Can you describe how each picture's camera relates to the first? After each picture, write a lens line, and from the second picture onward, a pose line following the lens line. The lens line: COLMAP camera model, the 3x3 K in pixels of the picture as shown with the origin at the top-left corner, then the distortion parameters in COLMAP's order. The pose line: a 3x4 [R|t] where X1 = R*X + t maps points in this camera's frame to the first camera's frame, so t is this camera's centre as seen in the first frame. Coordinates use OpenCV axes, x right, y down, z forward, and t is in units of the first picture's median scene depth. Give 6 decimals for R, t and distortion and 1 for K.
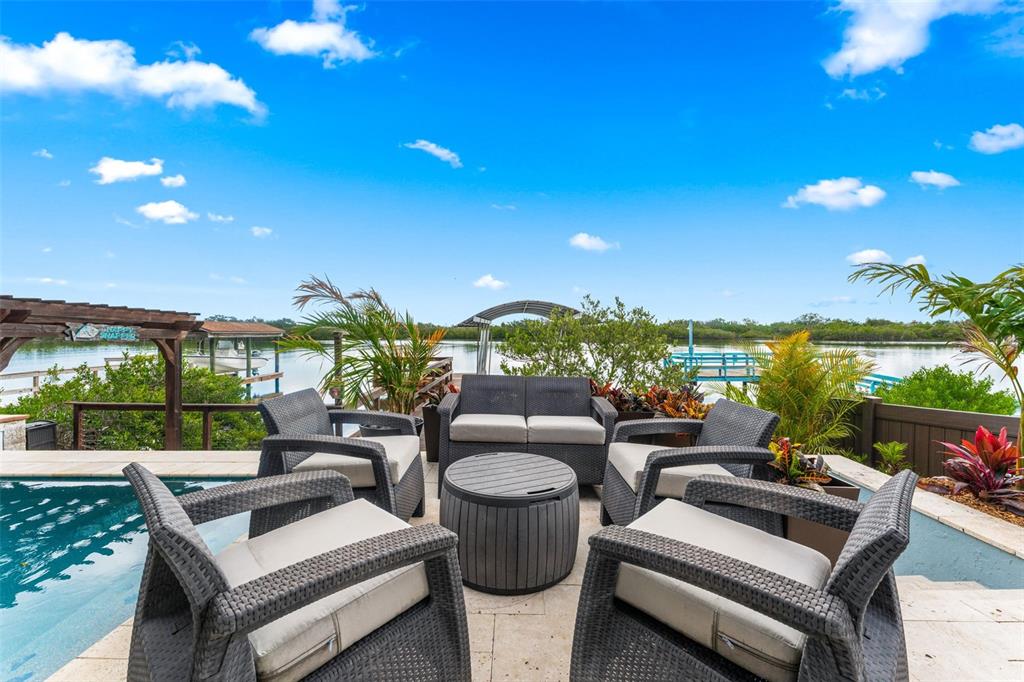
lens RADIAL K [[408.5, 0, 512.8], [0, 408.5, 337.0], [0, 0, 1]] dist [-0.000692, 0.000133]
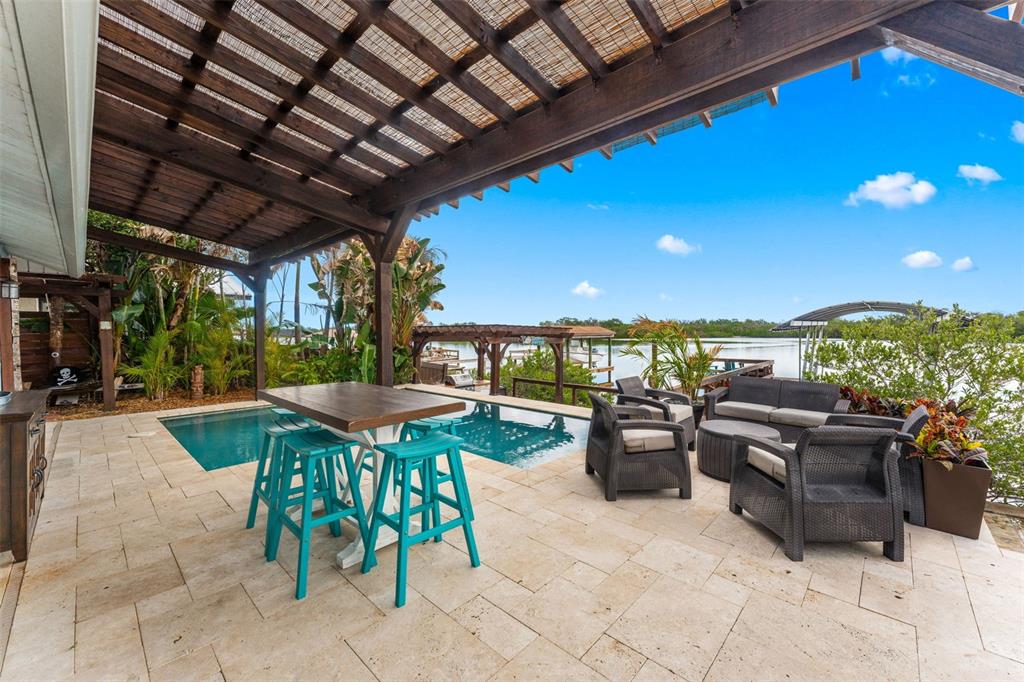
lens RADIAL K [[408.5, 0, 512.8], [0, 408.5, 337.0], [0, 0, 1]] dist [-0.000692, 0.000133]
pose [[0.731701, 0.006968, -0.681590, 0.142404], [-0.003136, 0.999972, 0.006856, -0.025936], [0.681618, -0.002879, 0.731703, -0.294756]]
